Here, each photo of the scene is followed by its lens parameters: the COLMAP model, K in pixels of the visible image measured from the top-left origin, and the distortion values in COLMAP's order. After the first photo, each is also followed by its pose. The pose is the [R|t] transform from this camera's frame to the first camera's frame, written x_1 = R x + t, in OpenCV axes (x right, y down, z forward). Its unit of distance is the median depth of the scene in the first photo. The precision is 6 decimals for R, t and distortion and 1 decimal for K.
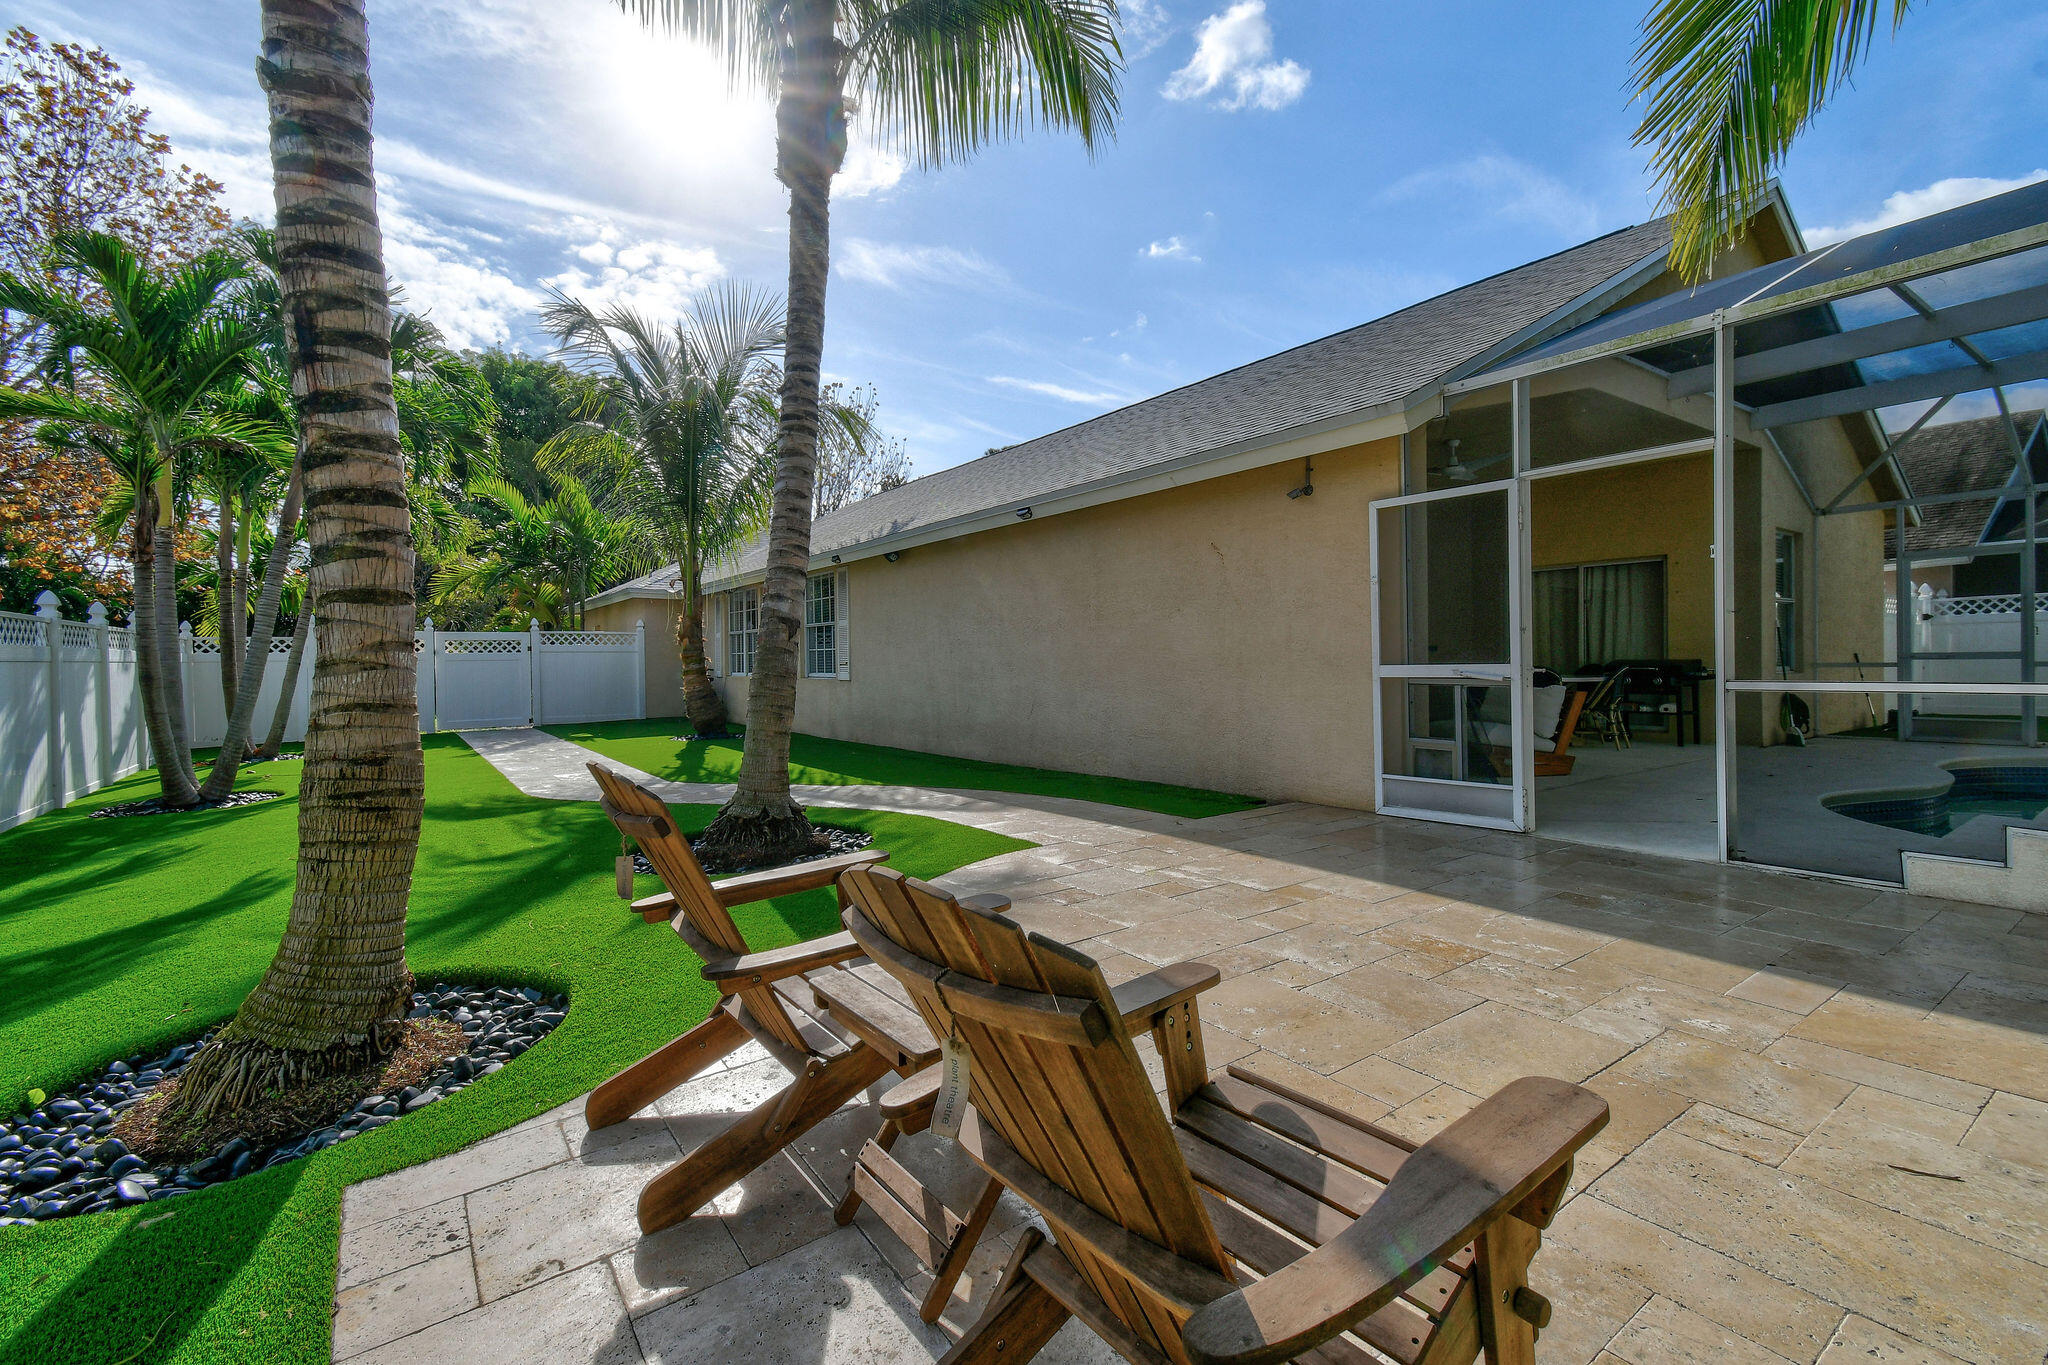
lens RADIAL K [[908.6, 0, 1034.8], [0, 908.6, 659.0], [0, 0, 1]] dist [0.020757, -0.008375]
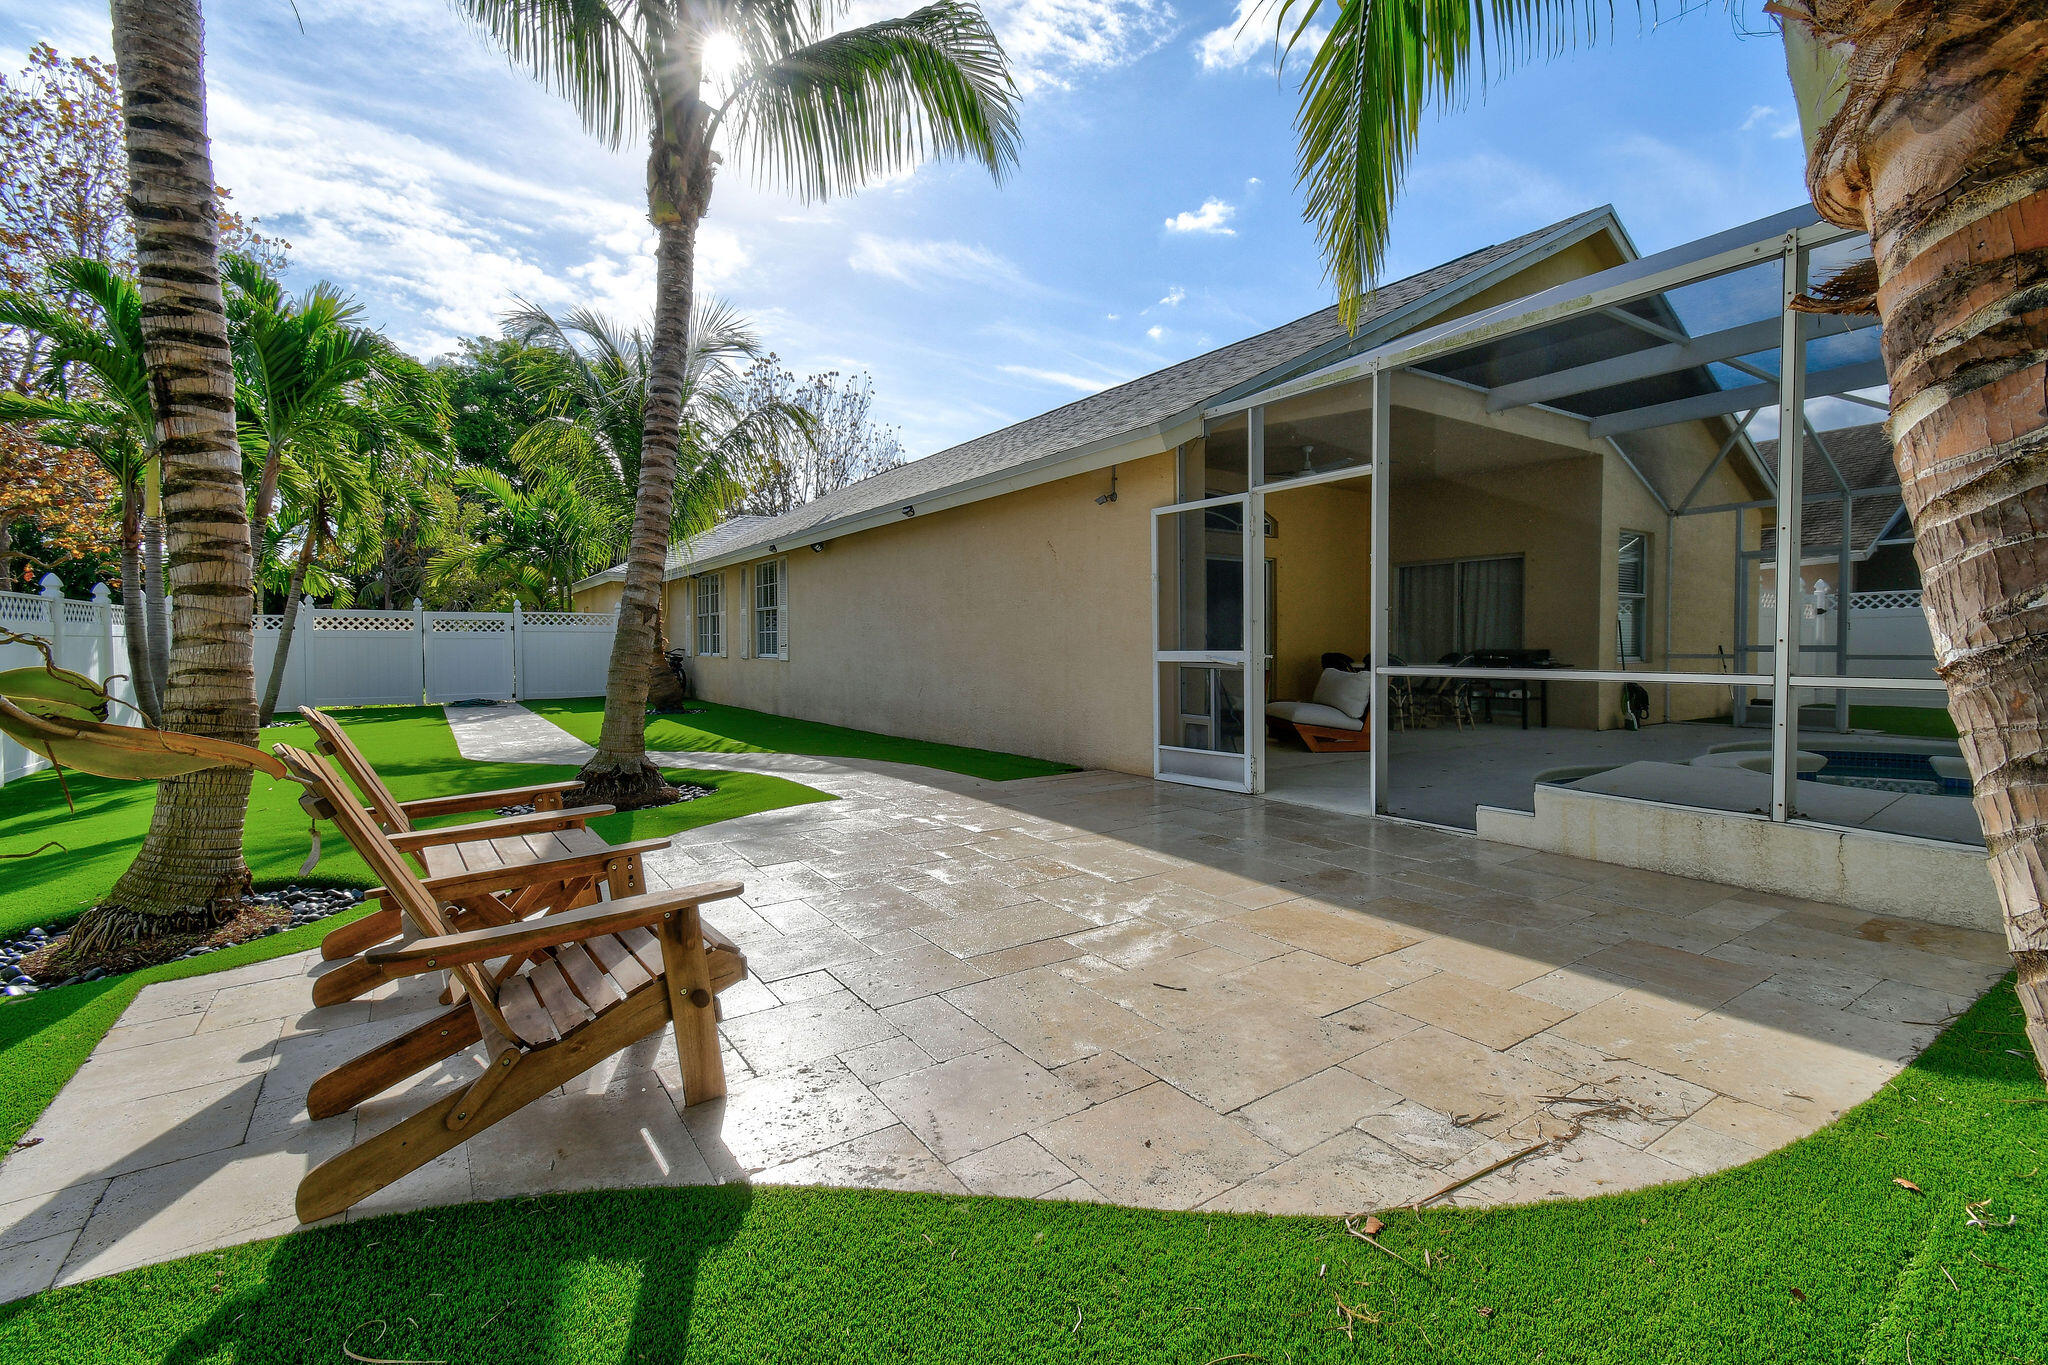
lens RADIAL K [[908.1, 0, 1033.1], [0, 908.1, 660.1], [0, 0, 1]] dist [0.020807, -0.007738]
pose [[0.999578, 0.010965, -0.026904, 0.255861], [-0.010466, 0.999771, 0.018641, -0.001240], [0.027102, -0.018352, 0.999464, -0.159216]]
